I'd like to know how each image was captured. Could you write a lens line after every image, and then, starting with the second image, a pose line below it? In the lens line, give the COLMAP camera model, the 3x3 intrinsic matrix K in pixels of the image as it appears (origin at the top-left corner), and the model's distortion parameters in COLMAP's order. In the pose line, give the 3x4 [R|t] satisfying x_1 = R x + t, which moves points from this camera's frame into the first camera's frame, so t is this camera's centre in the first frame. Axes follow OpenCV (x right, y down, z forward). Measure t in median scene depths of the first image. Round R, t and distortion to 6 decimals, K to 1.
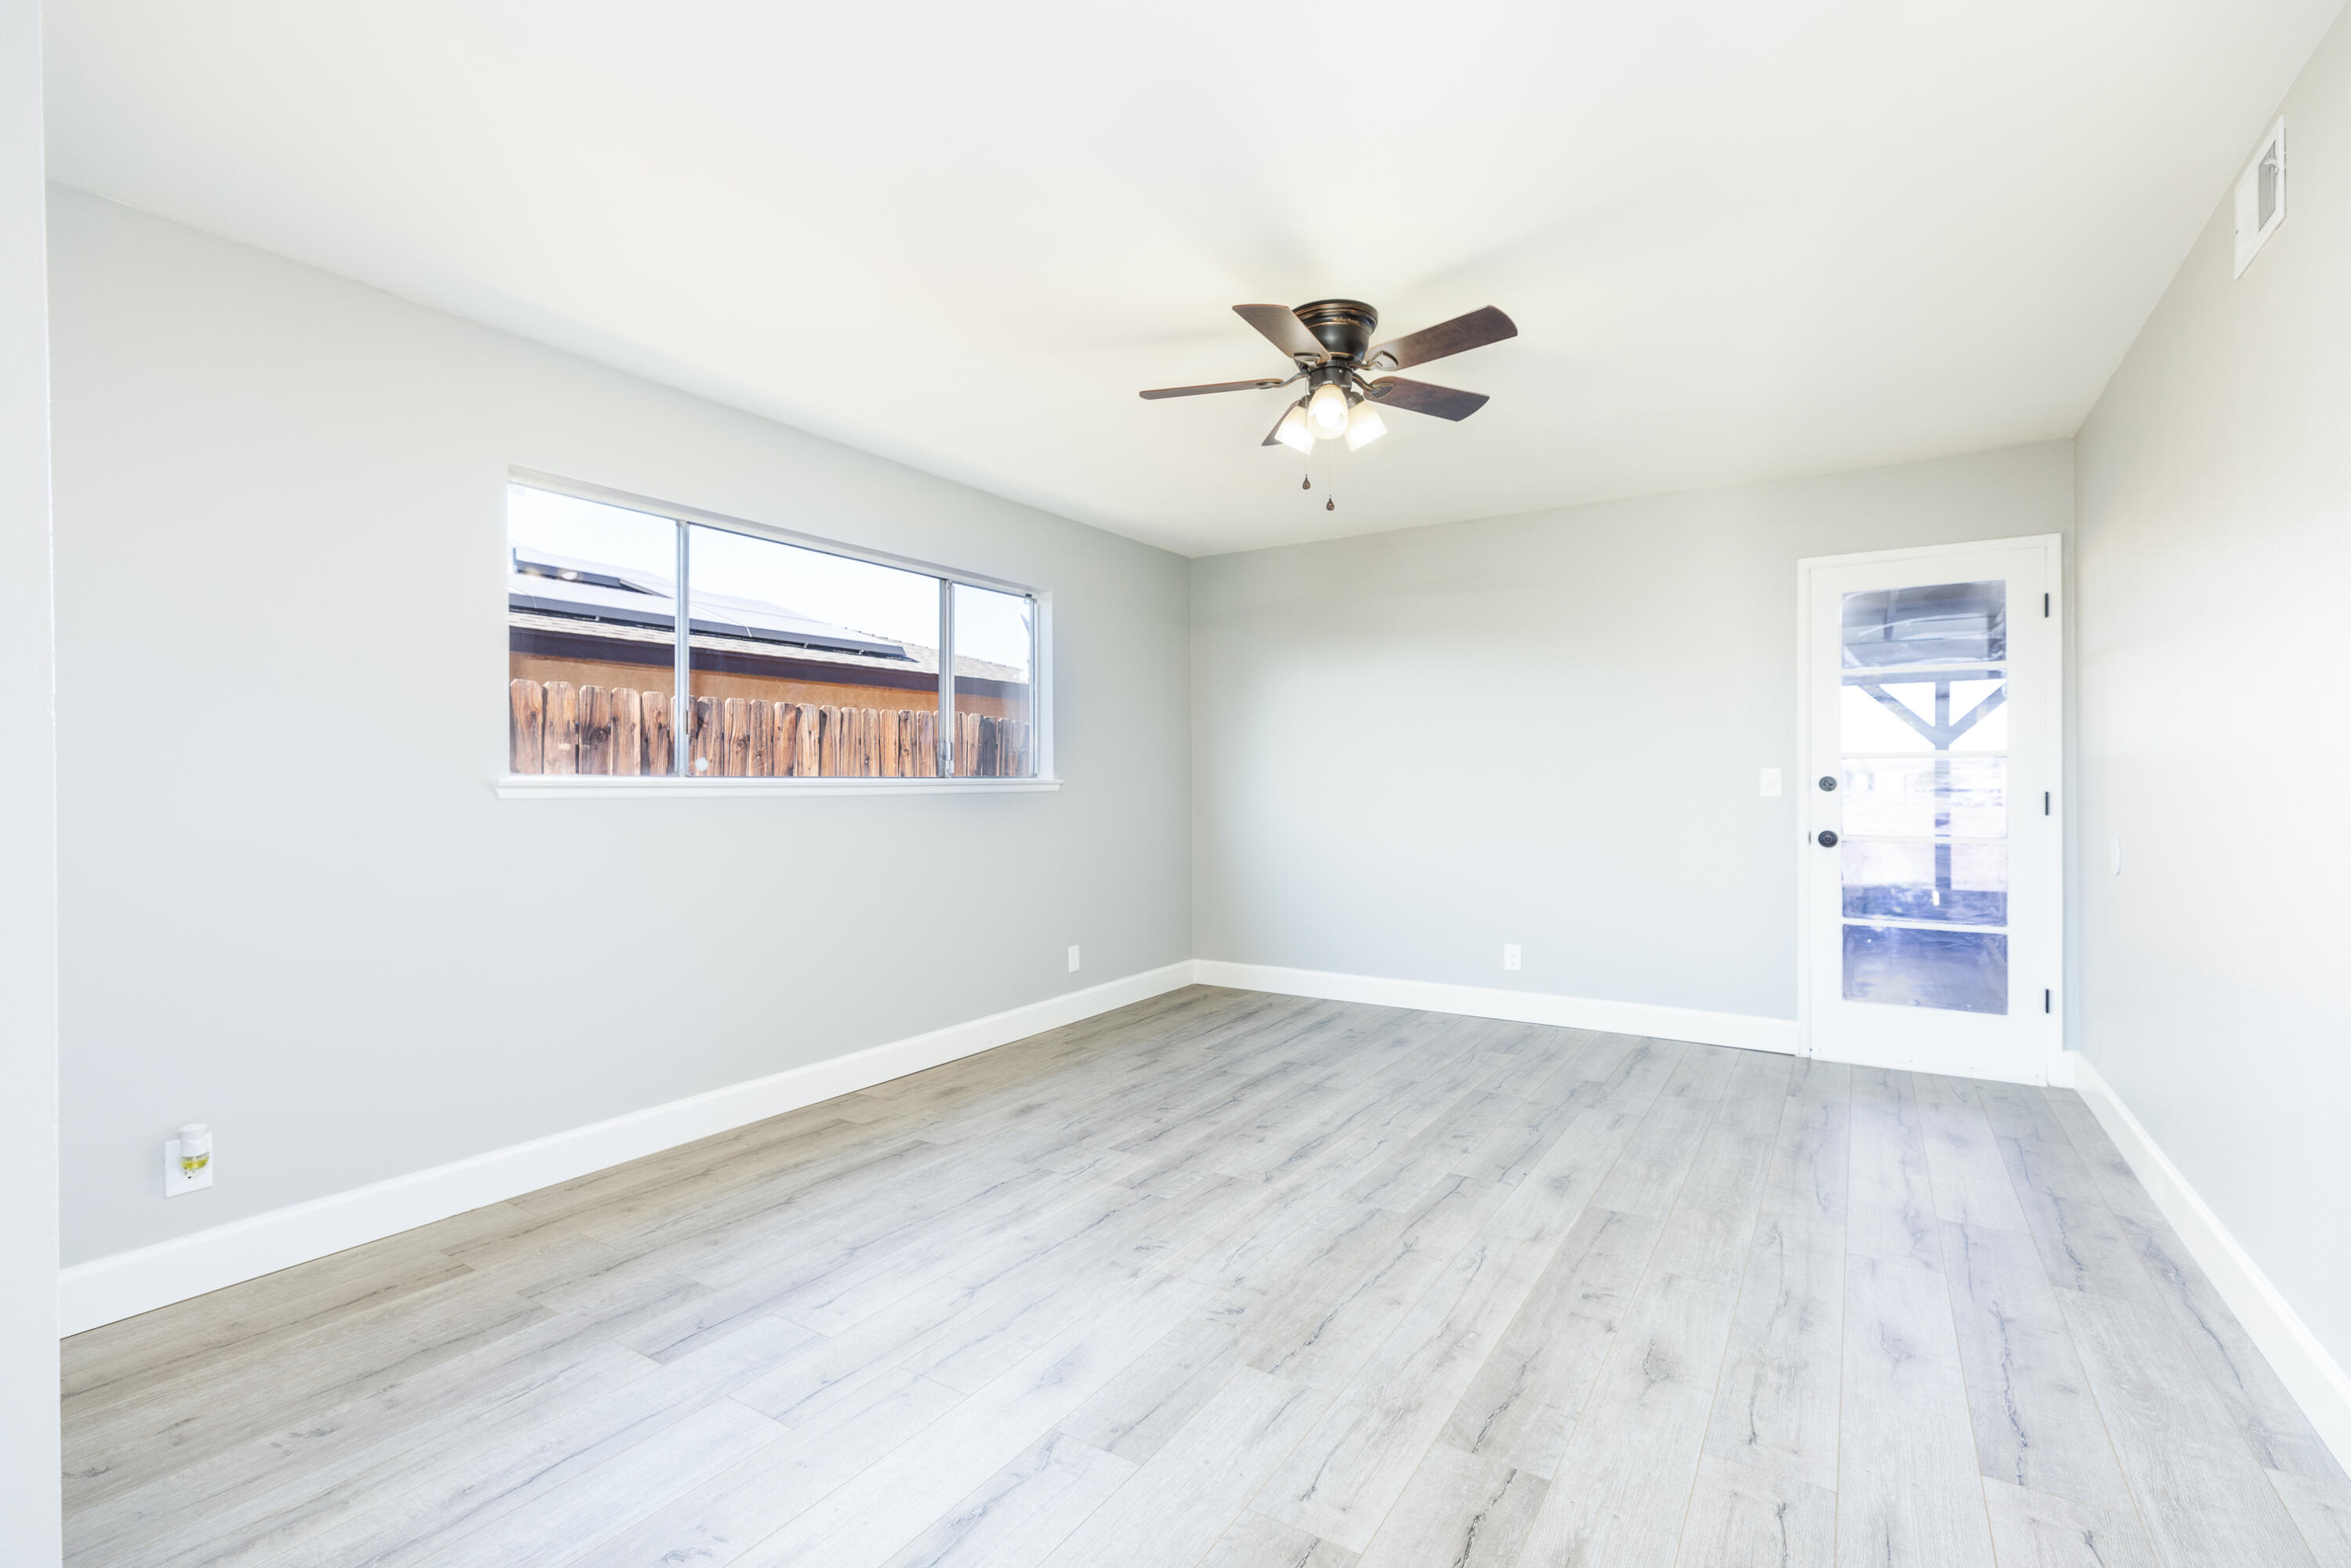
lens RADIAL K [[1071.9, 0, 1168.8], [0, 1071.9, 765.3], [0, 0, 1]] dist [0.003097, 0.000113]
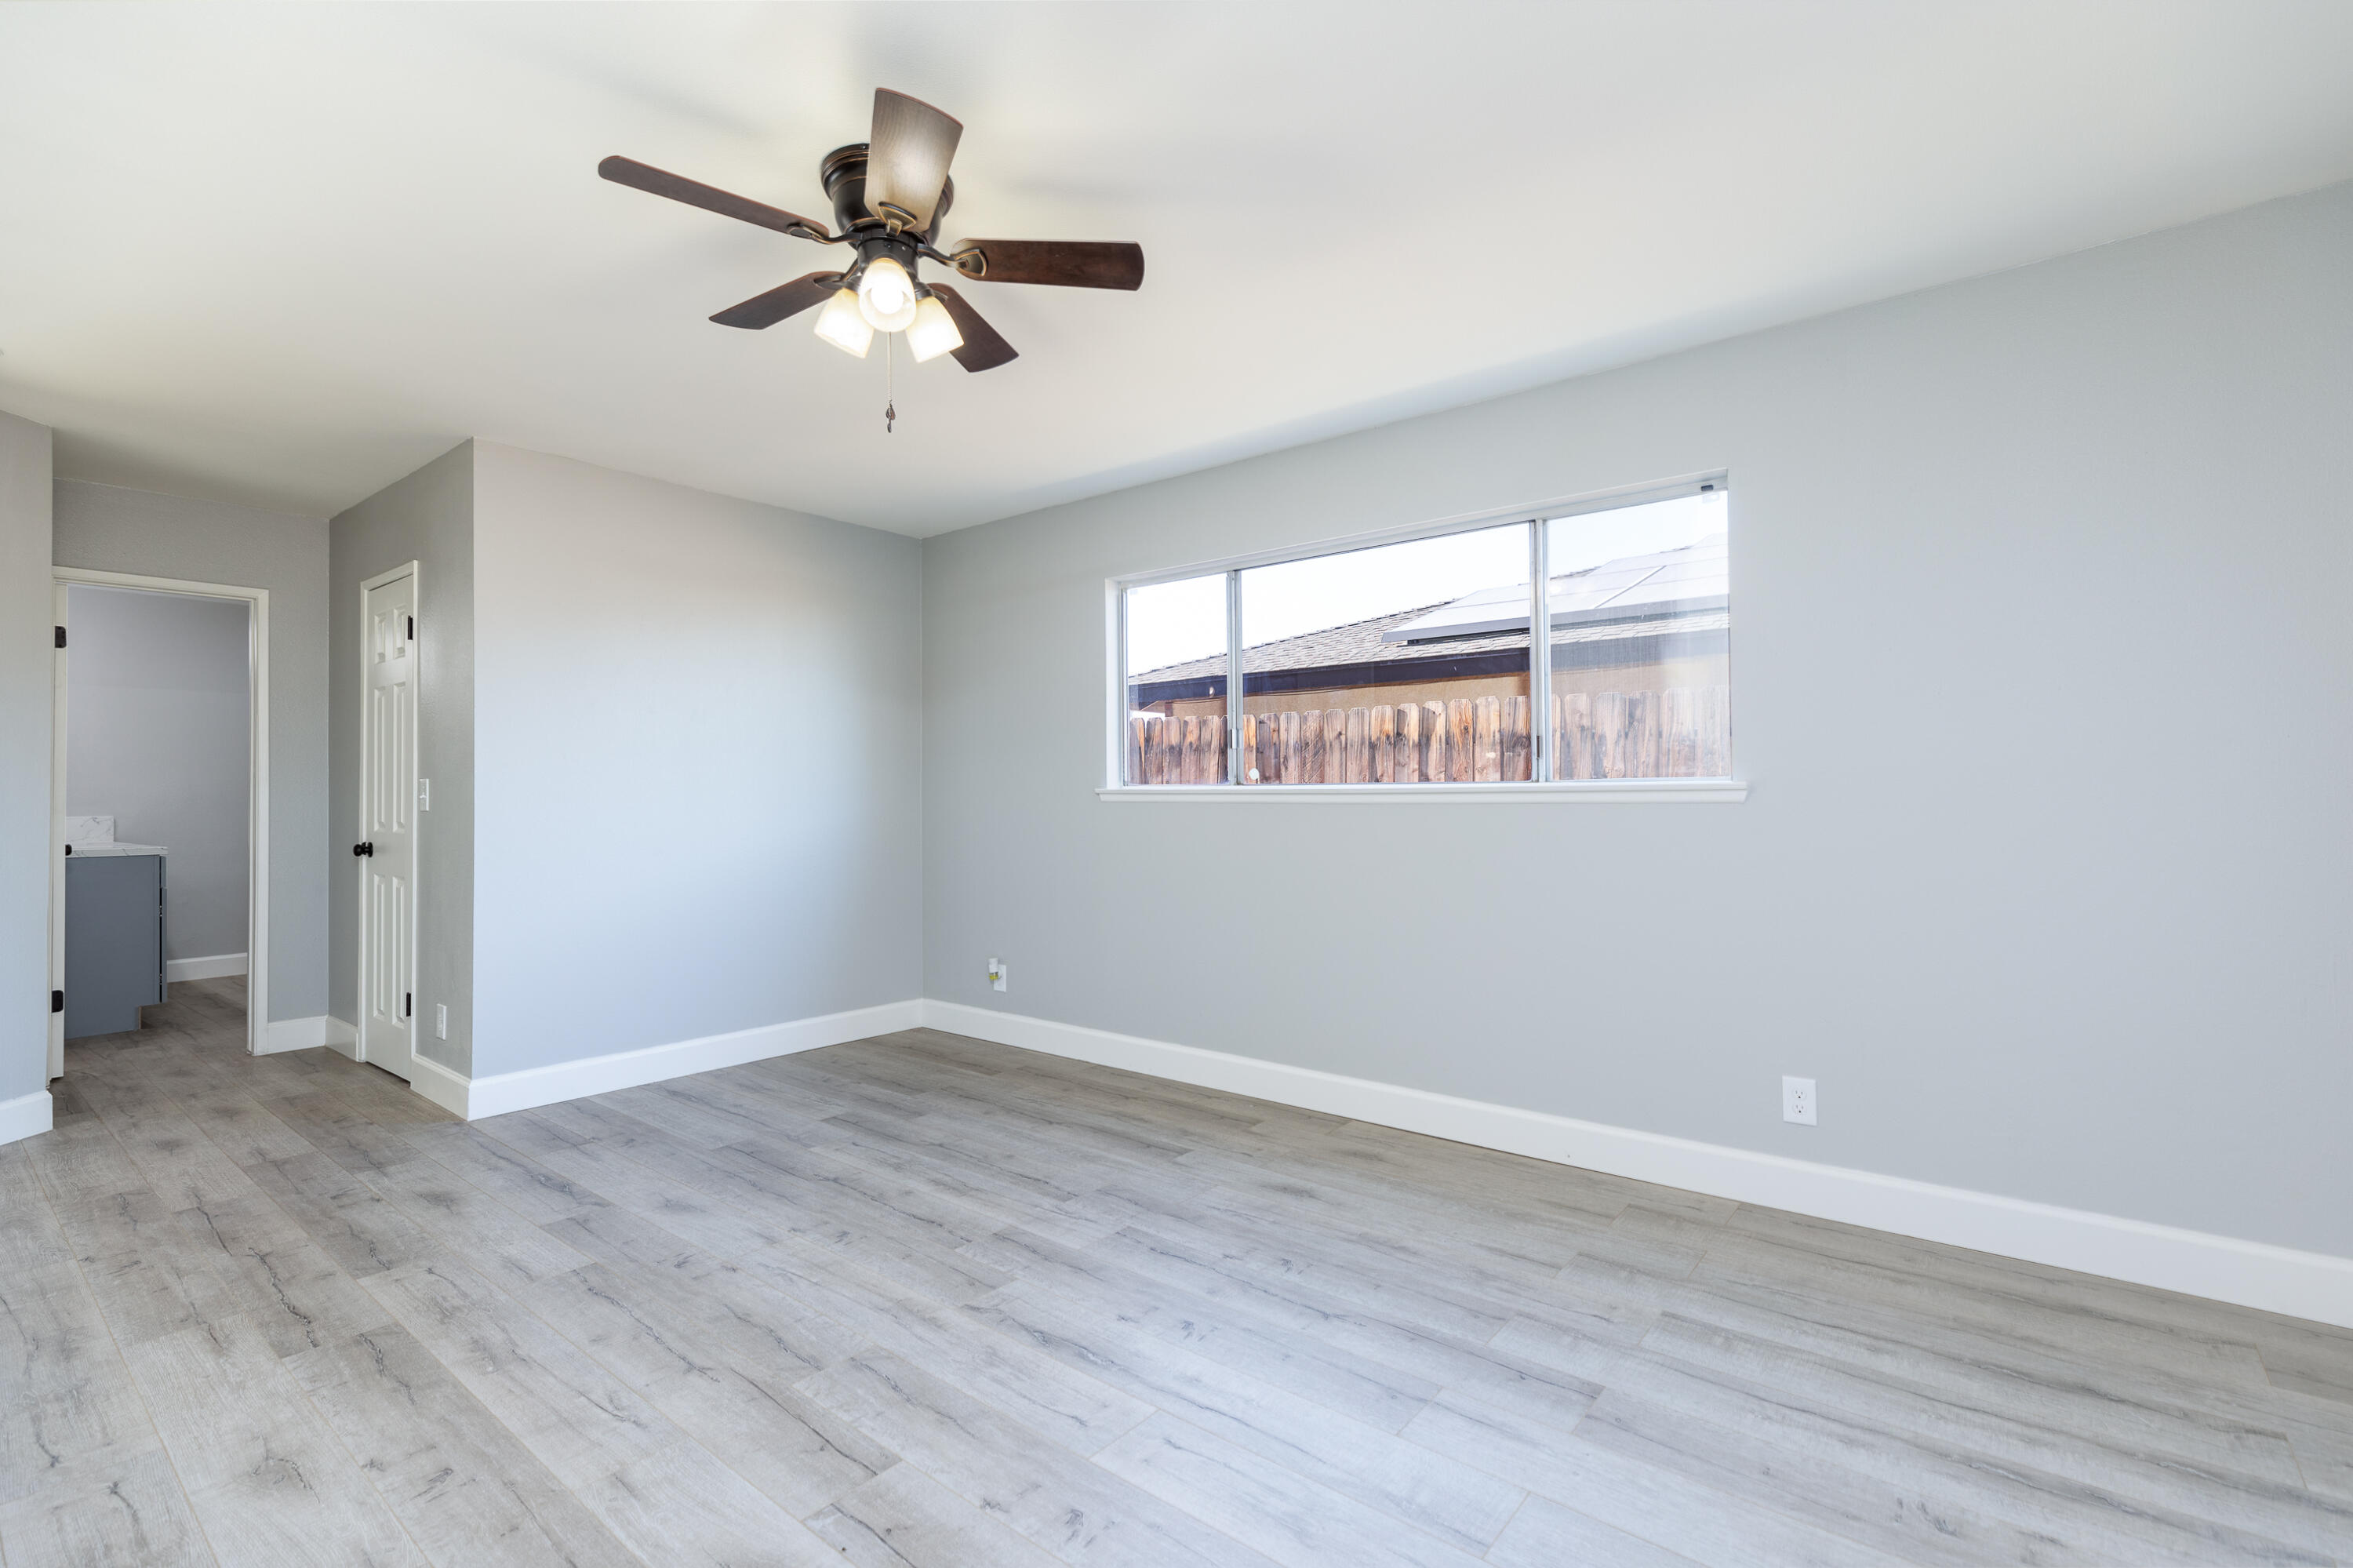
lens RADIAL K [[1072.9, 0, 1194.5], [0, 1072.9, 780.6], [0, 0, 1]] dist [0.003097, 0.000113]
pose [[-0.107659, -0.007656, -0.994158, 0.758985], [0.020443, 0.999742, -0.009913, 0.018016], [0.993978, -0.021391, -0.107475, 1.125488]]
